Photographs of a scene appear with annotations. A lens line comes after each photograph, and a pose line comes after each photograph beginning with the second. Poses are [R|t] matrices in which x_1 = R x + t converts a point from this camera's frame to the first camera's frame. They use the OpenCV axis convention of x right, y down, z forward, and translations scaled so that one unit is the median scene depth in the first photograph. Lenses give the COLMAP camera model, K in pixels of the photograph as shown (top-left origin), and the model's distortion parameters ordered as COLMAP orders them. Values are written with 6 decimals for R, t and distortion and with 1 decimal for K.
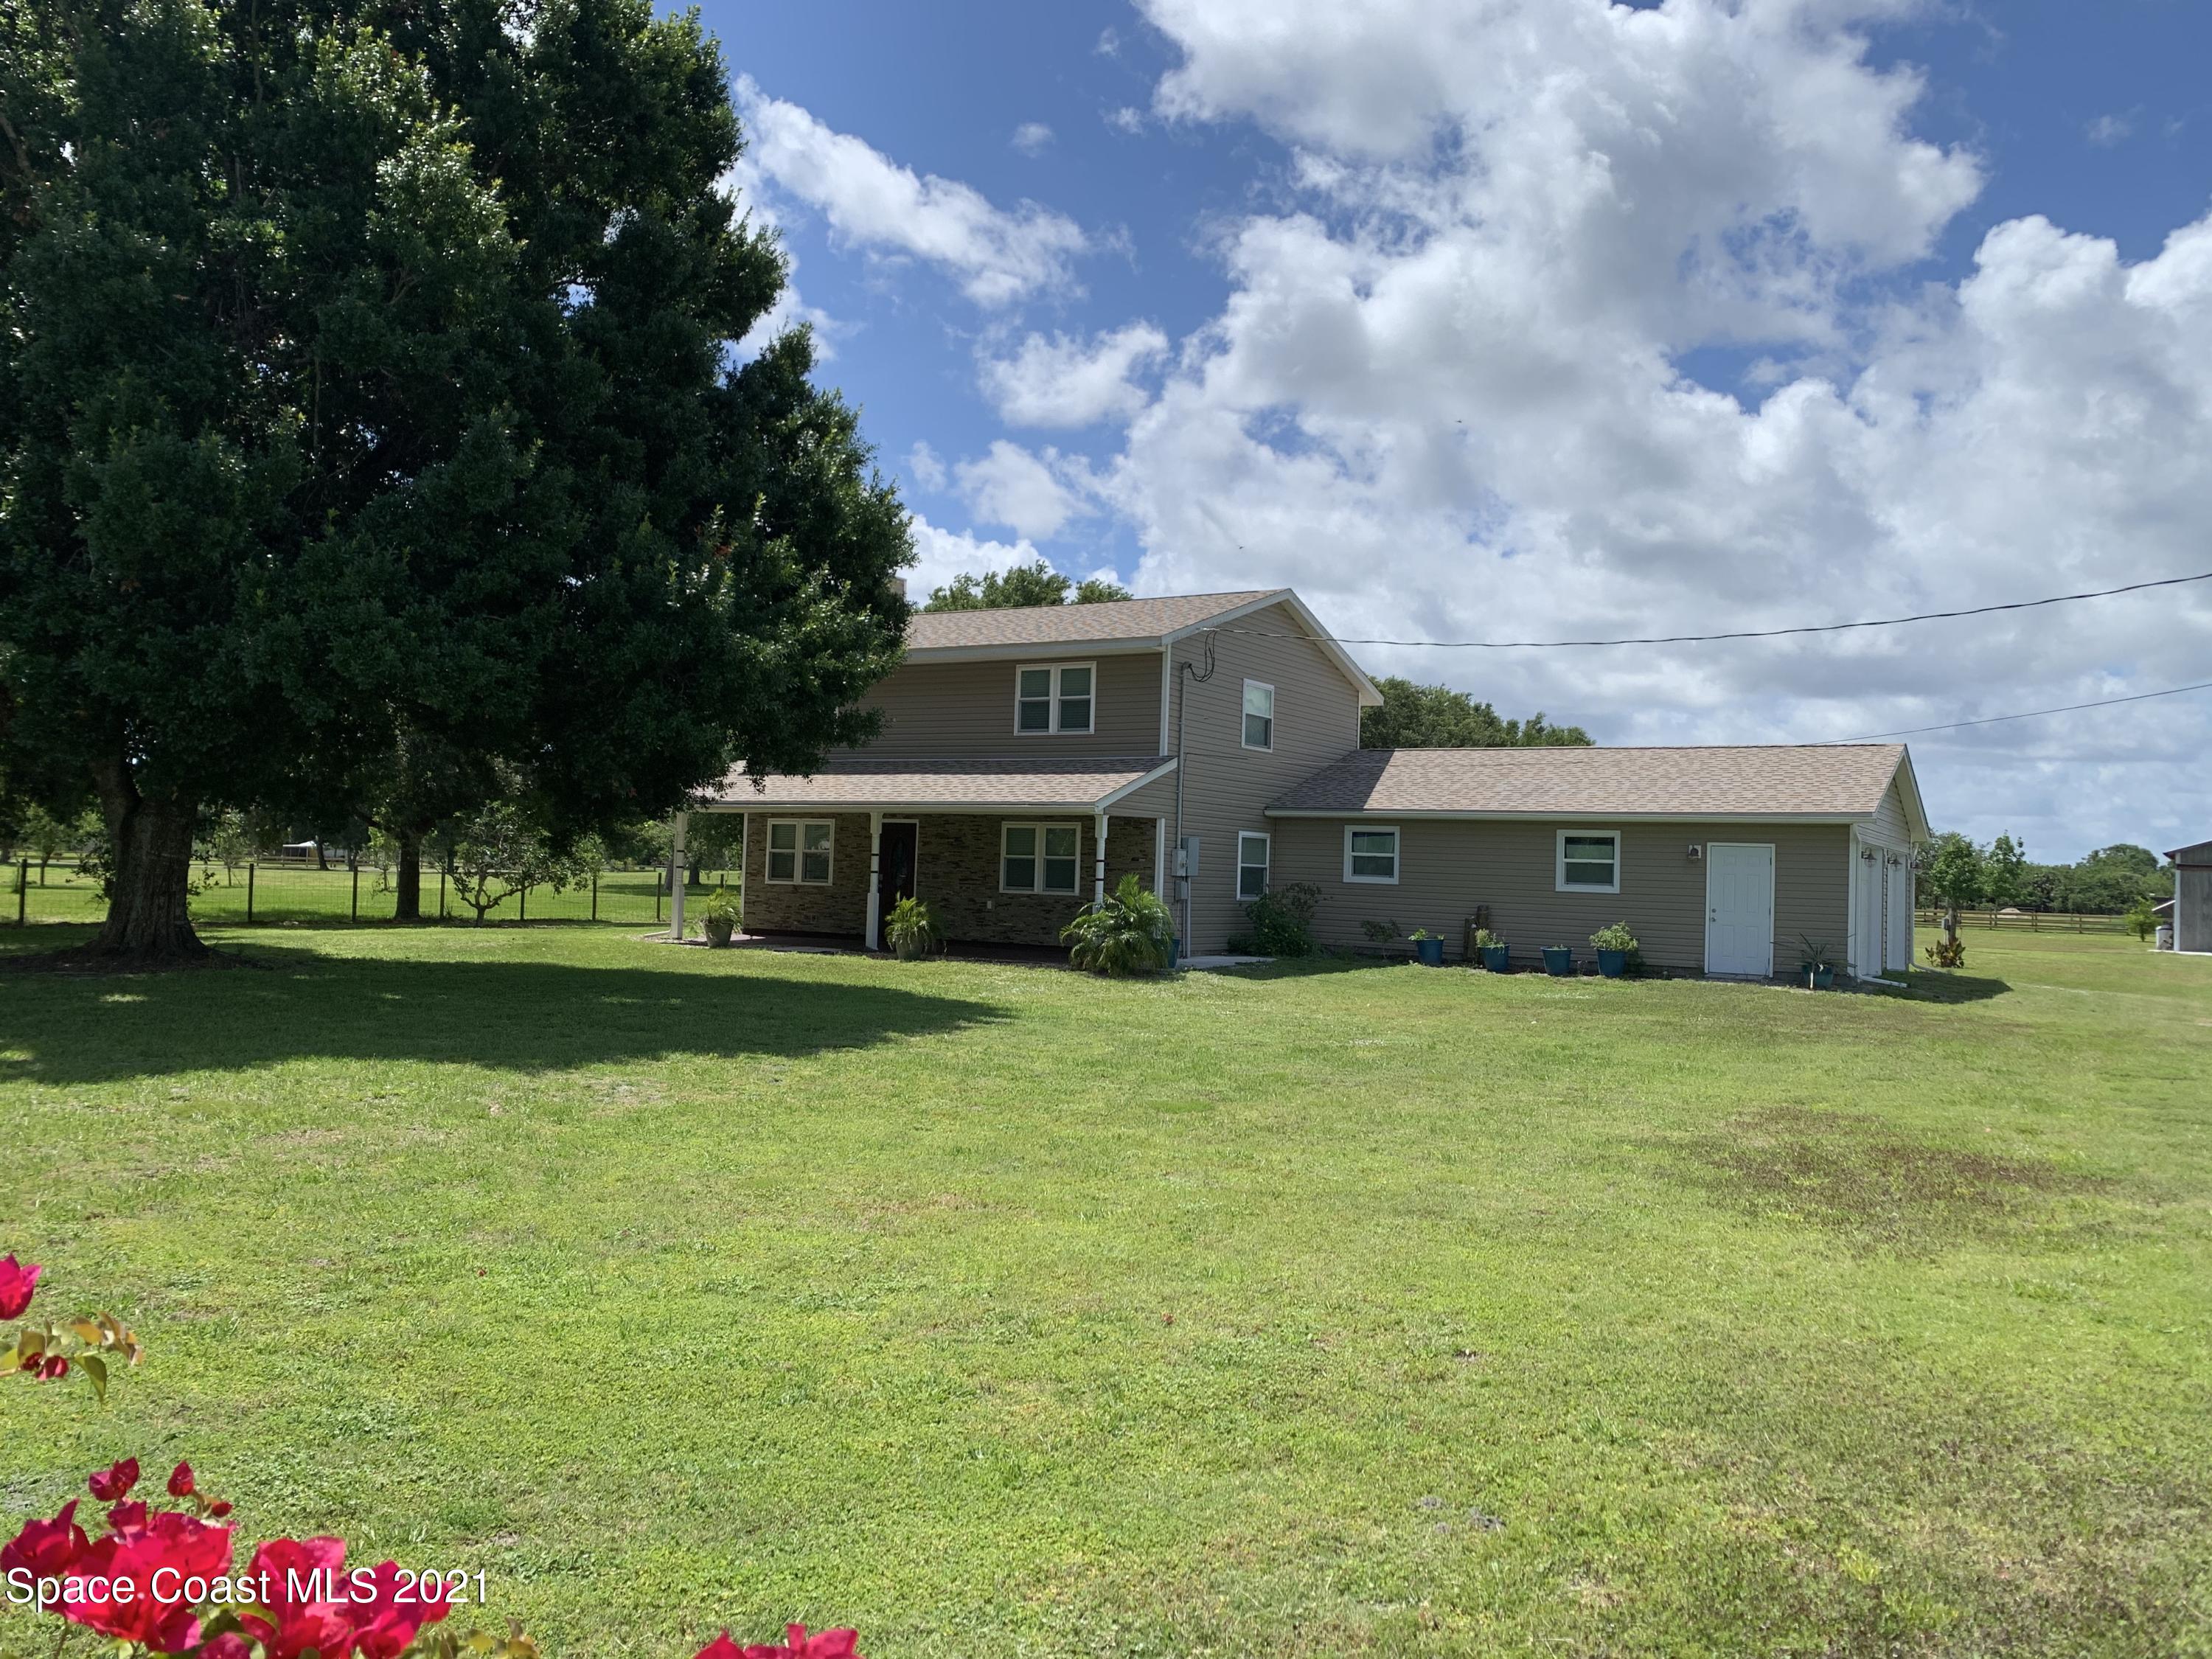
lens RADIAL K [[1723.8, 0, 1106.0], [0, 1723.8, 829.5], [0, 0, 1]] dist [-0.004799, -0.027080]
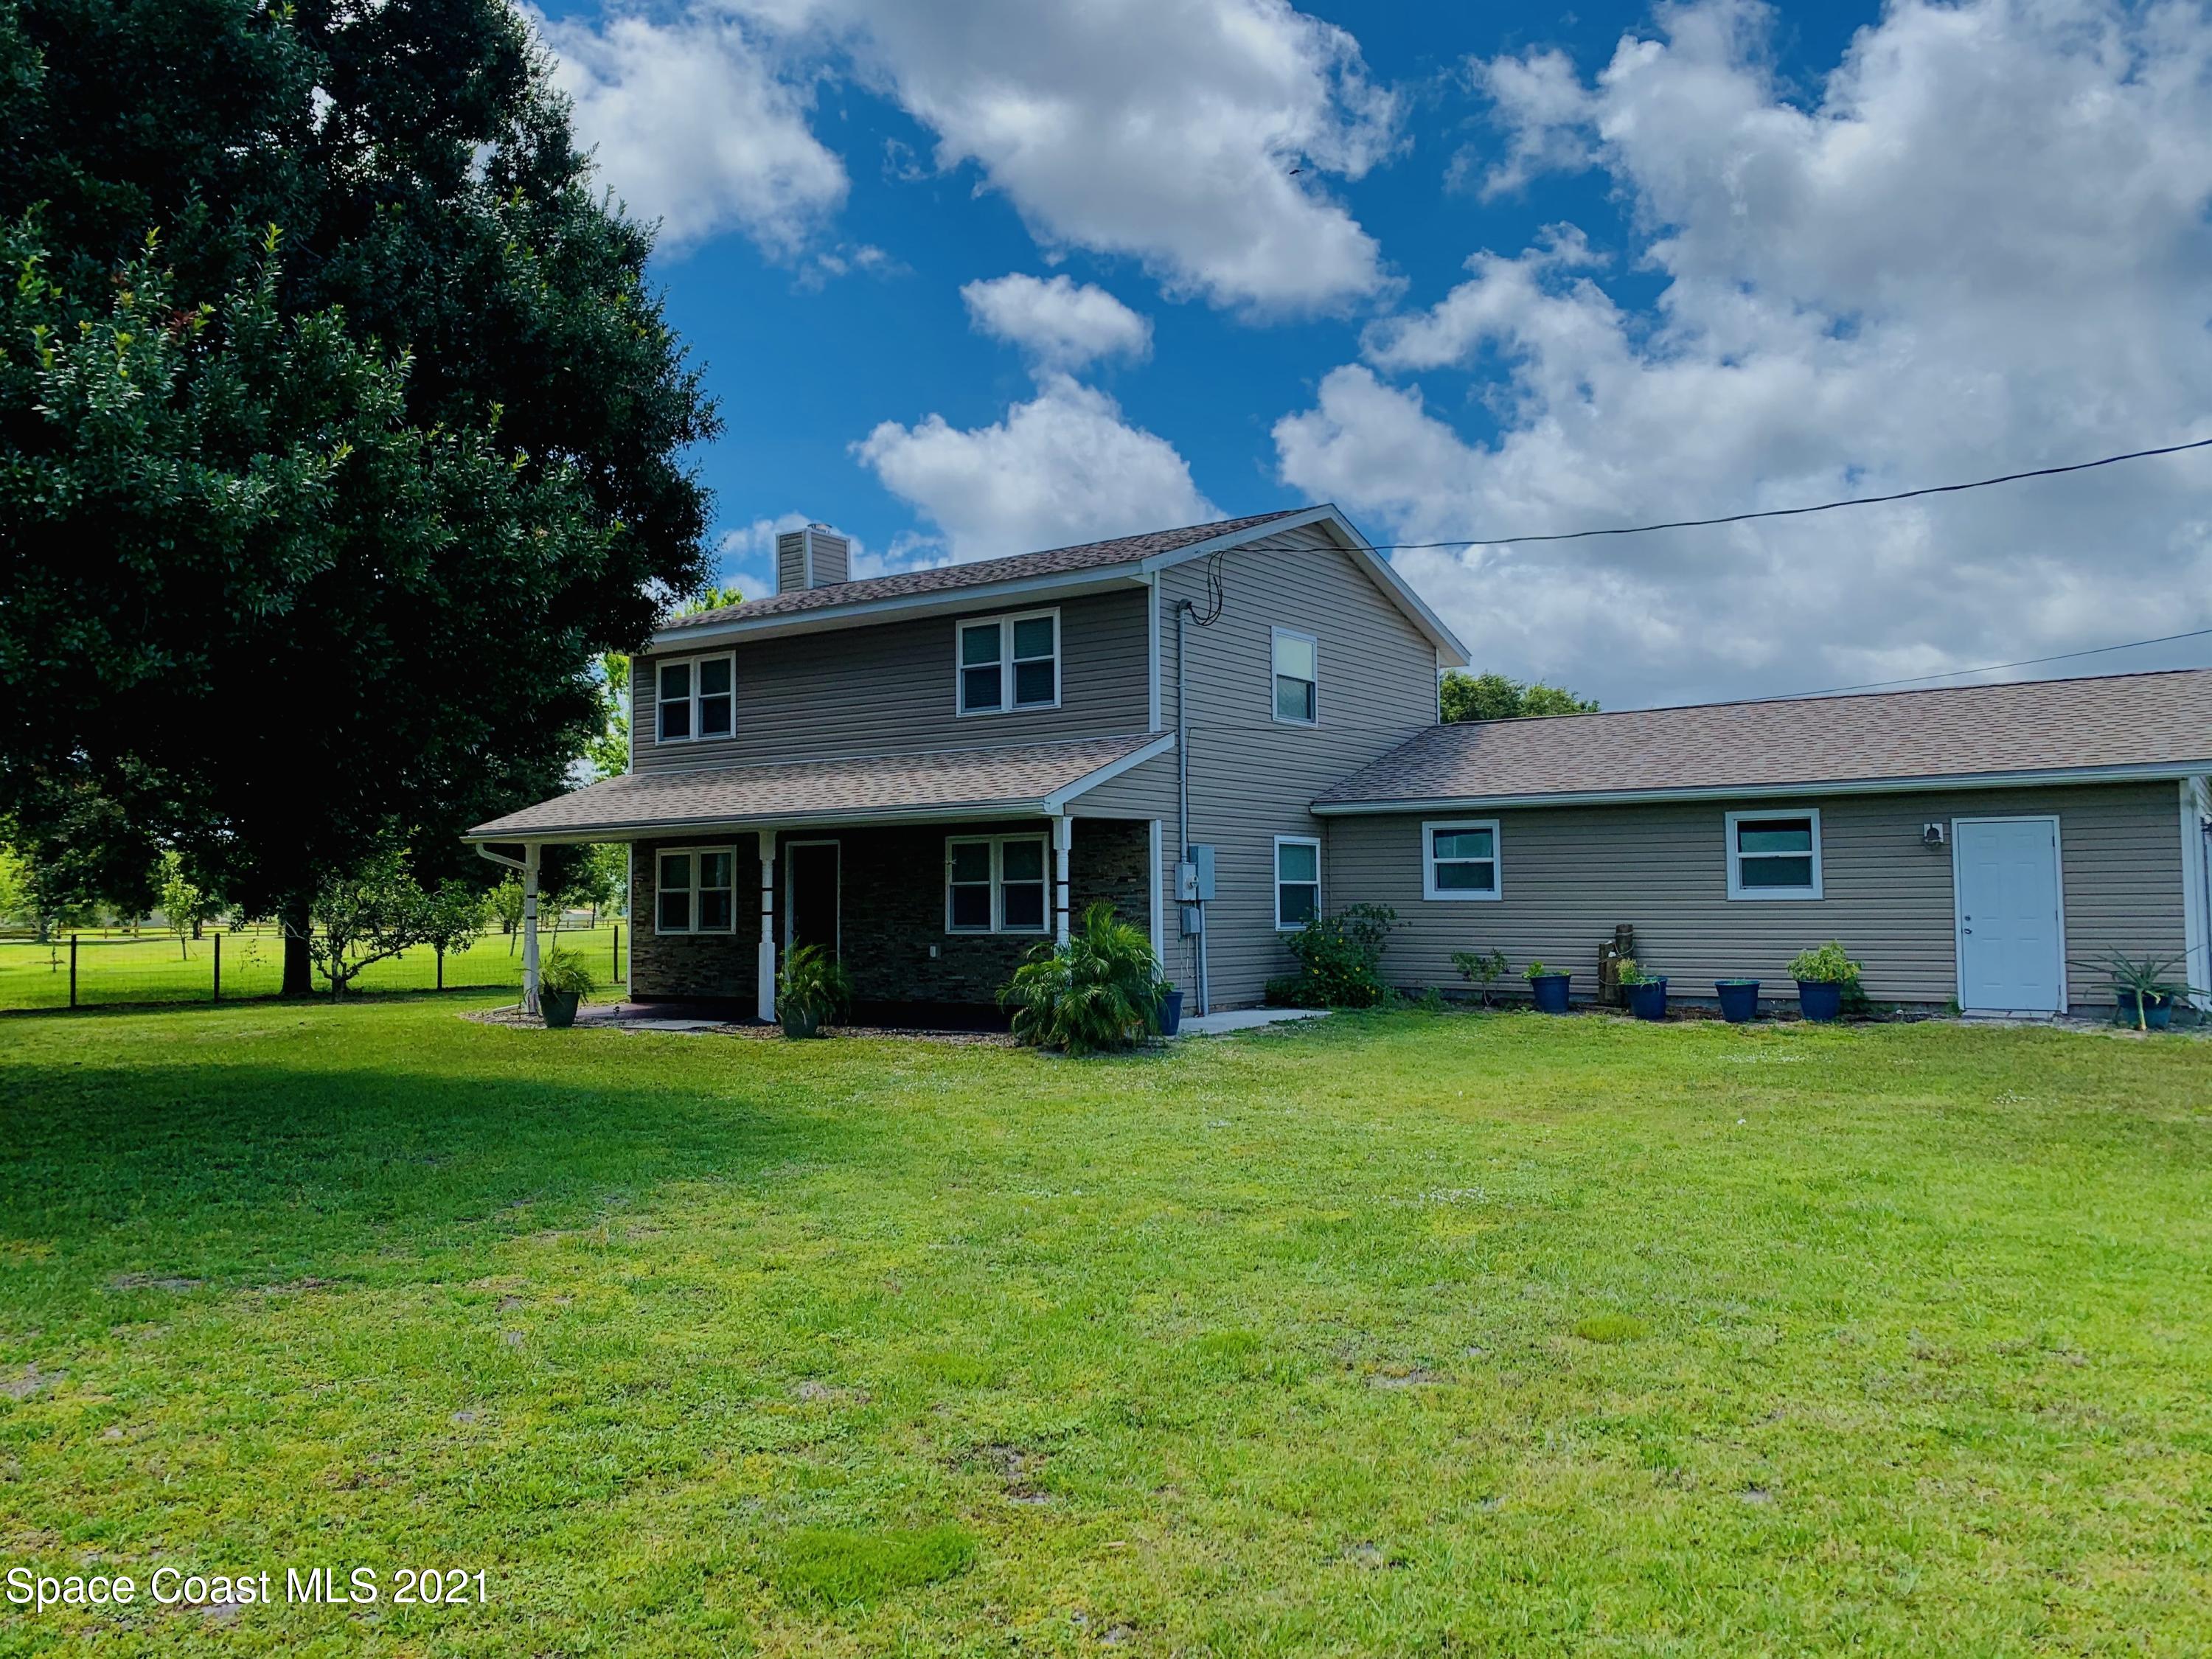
lens RADIAL K [[1683.2, 0, 1111.9], [0, 1683.2, 821.9], [0, 0, 1]] dist [-0.001513, 0.001993]
pose [[0.997271, -0.045572, -0.058089, 0.051253], [0.044069, 0.998666, -0.026894, 0.011536], [0.059238, 0.024260, 0.997949, 0.295482]]
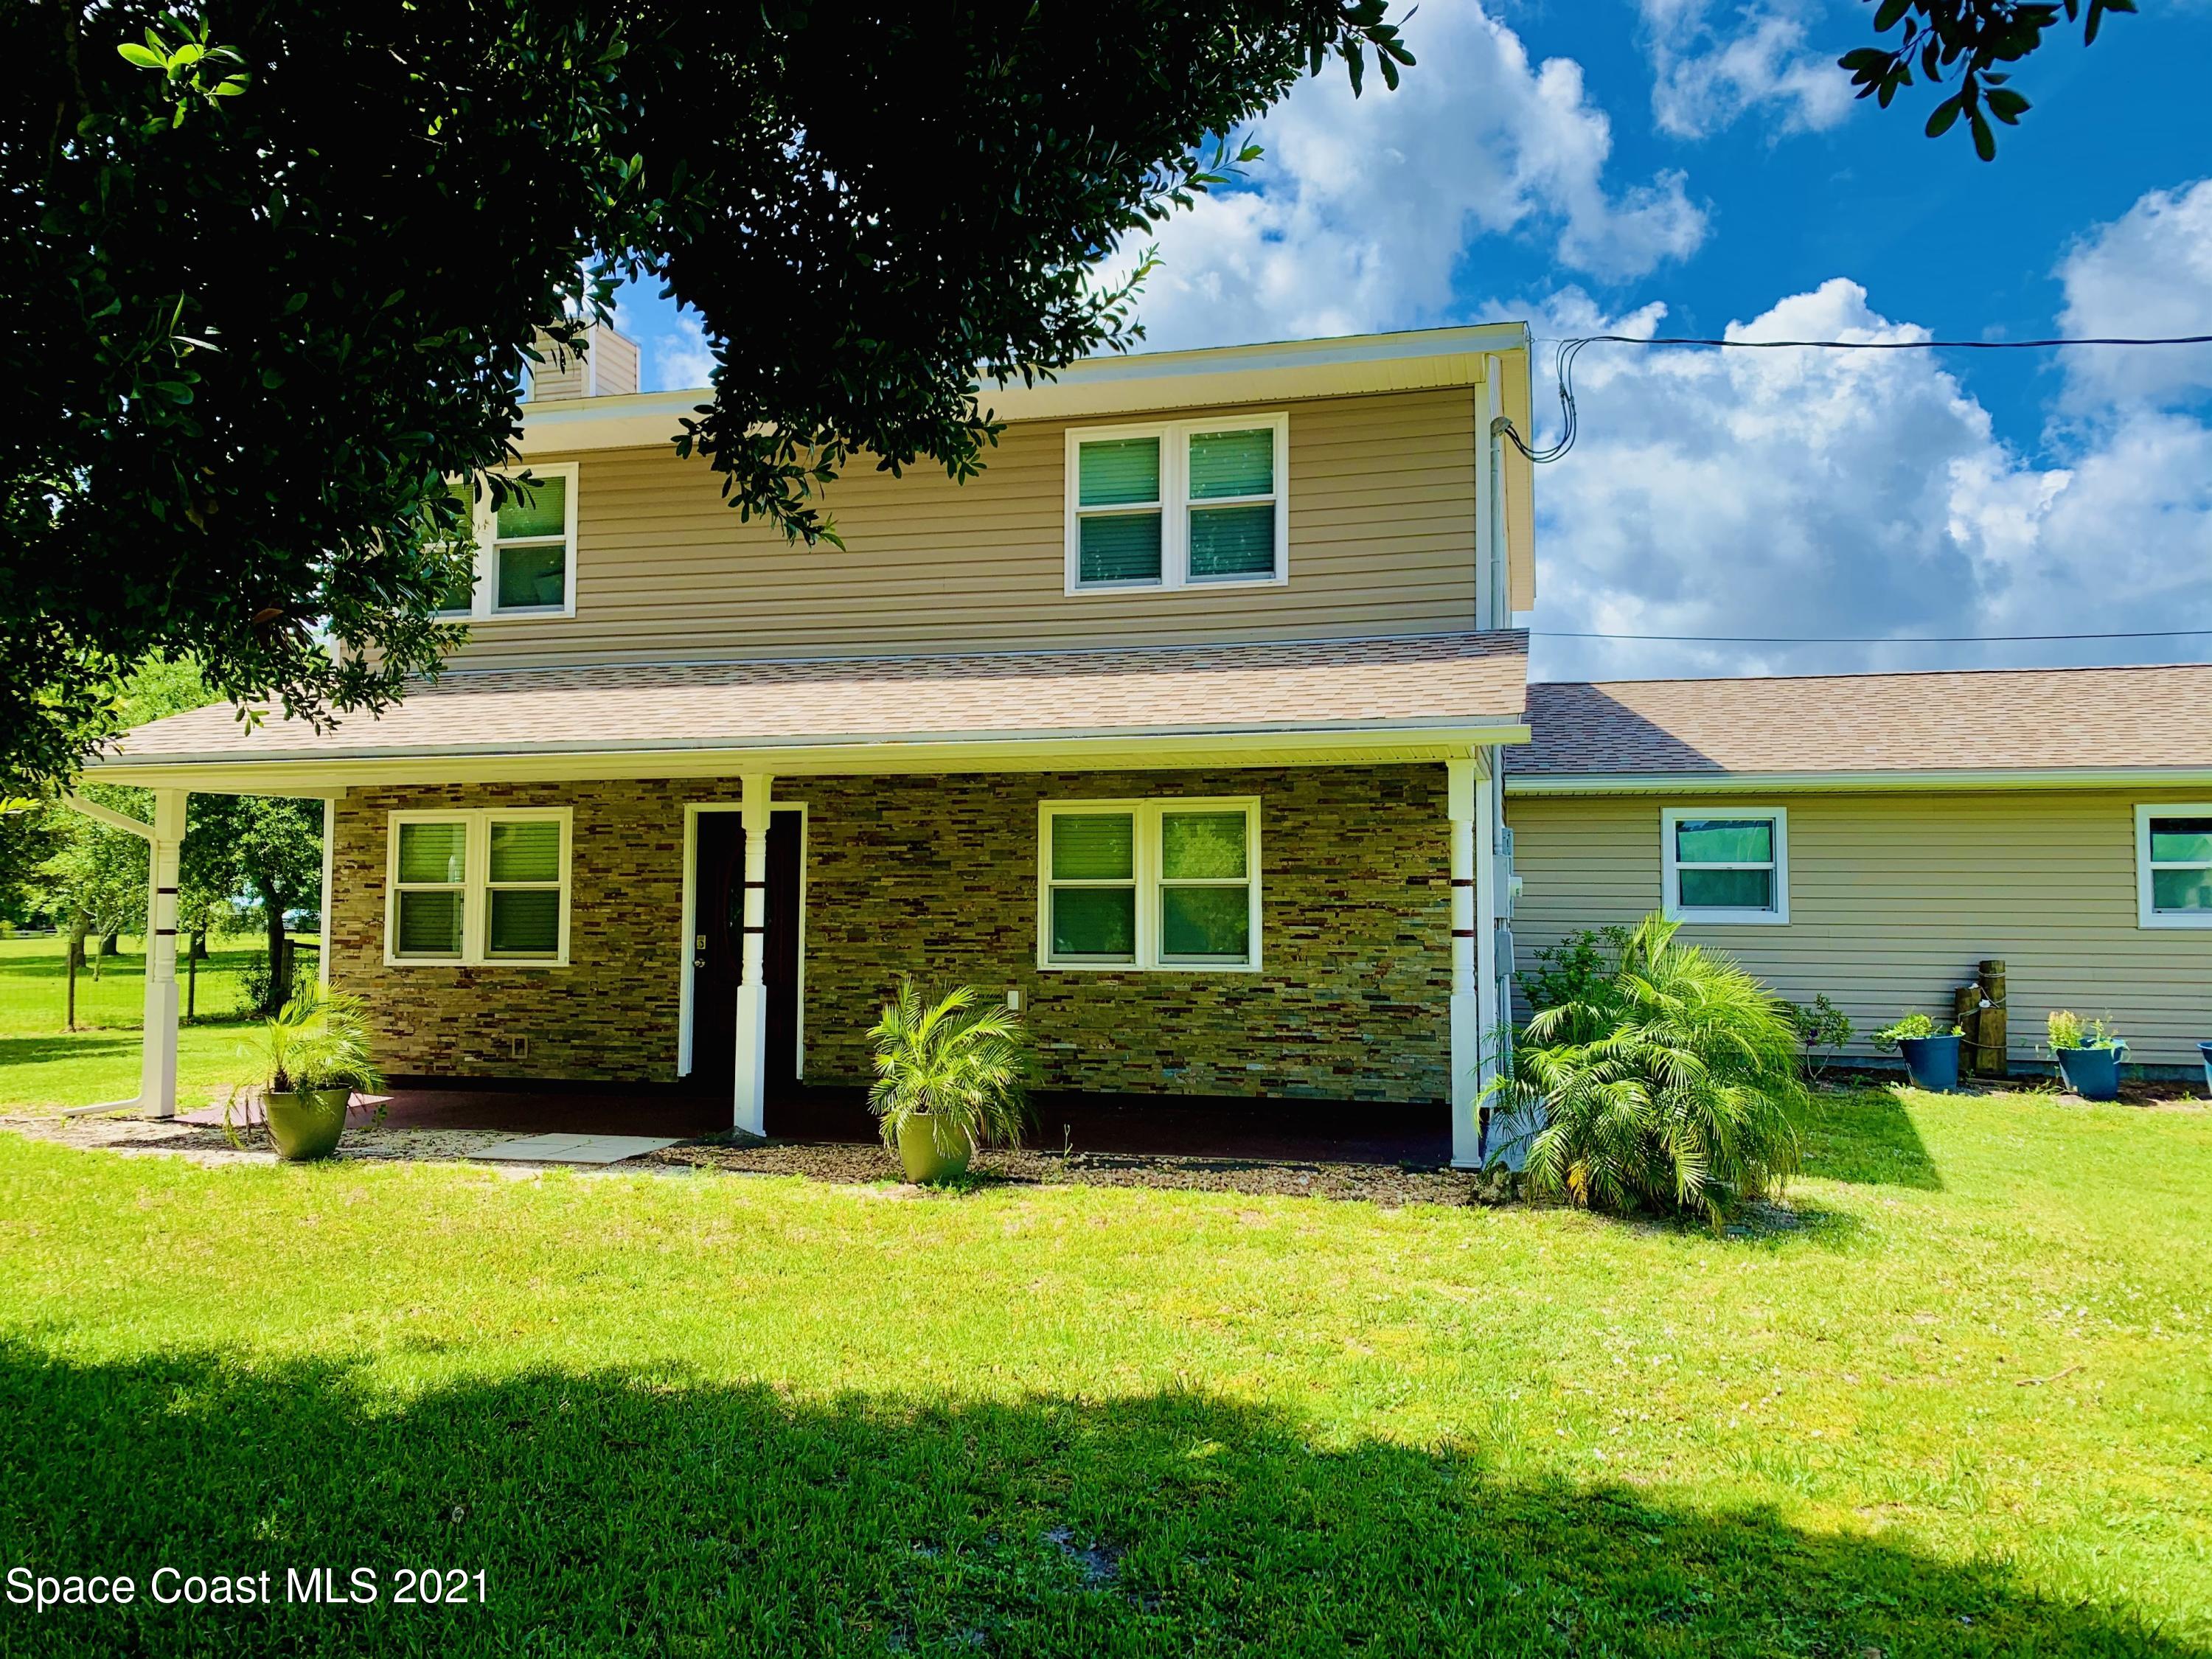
lens RADIAL K [[1708.7, 0, 1091.0], [0, 1708.7, 802.7], [0, 0, 1]] dist [0.040355, -0.009549]
pose [[0.959975, -0.009290, 0.279932, -0.165121], [0.020525, 0.999096, -0.037228, 0.011854], [-0.279333, 0.041483, 0.959298, 0.599691]]
